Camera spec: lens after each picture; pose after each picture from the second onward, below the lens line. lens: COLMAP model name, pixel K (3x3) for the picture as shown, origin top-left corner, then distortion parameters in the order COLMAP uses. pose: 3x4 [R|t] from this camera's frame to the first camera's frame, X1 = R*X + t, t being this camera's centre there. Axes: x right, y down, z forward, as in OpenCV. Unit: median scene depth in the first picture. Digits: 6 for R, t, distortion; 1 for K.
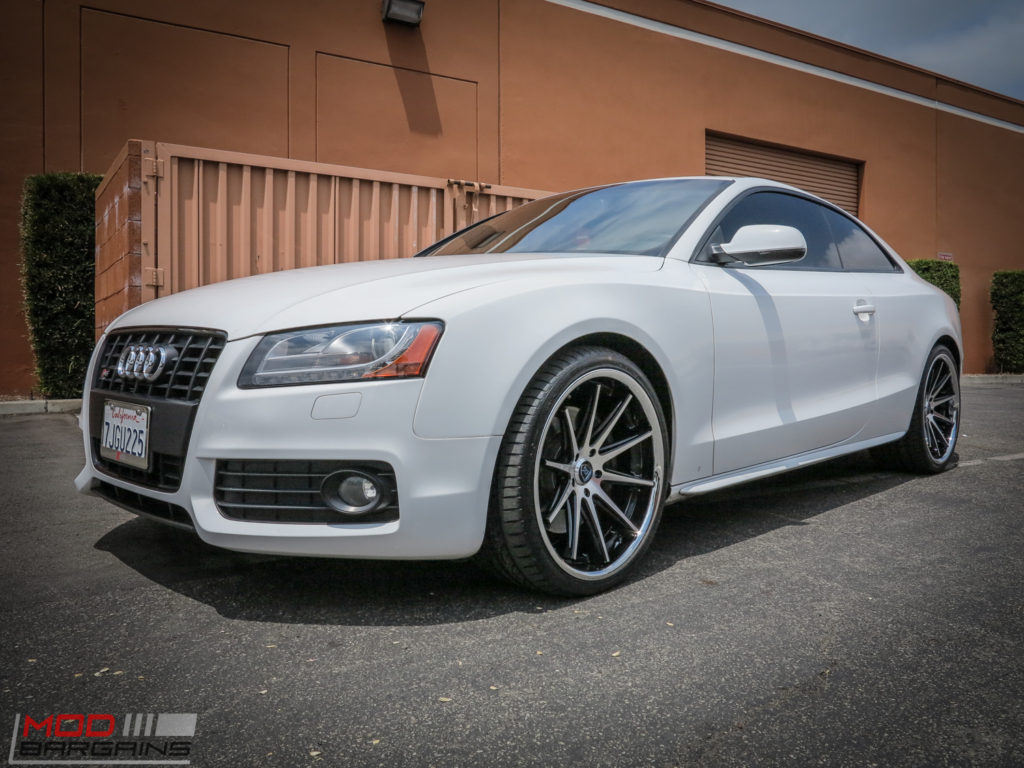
lens RADIAL K [[844.5, 0, 511.6], [0, 844.5, 379.3], [0, 0, 1]] dist [-0.042196, 0.012929]
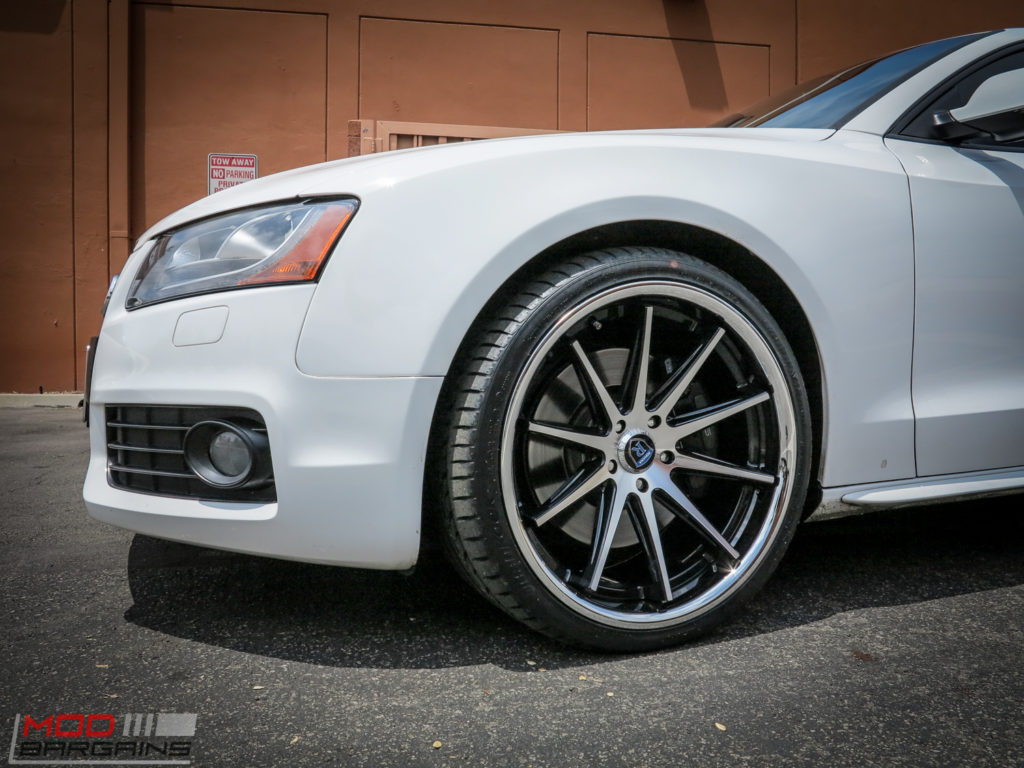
lens RADIAL K [[844.5, 0, 510.8], [0, 844.5, 380.7], [0, 0, 1]] dist [-0.042196, 0.012929]
pose [[0.921130, 0.008498, -0.389161, 0.245152], [-0.014421, 0.999820, -0.012301, 0.067654], [0.388987, 0.016943, 0.921087, 0.397907]]
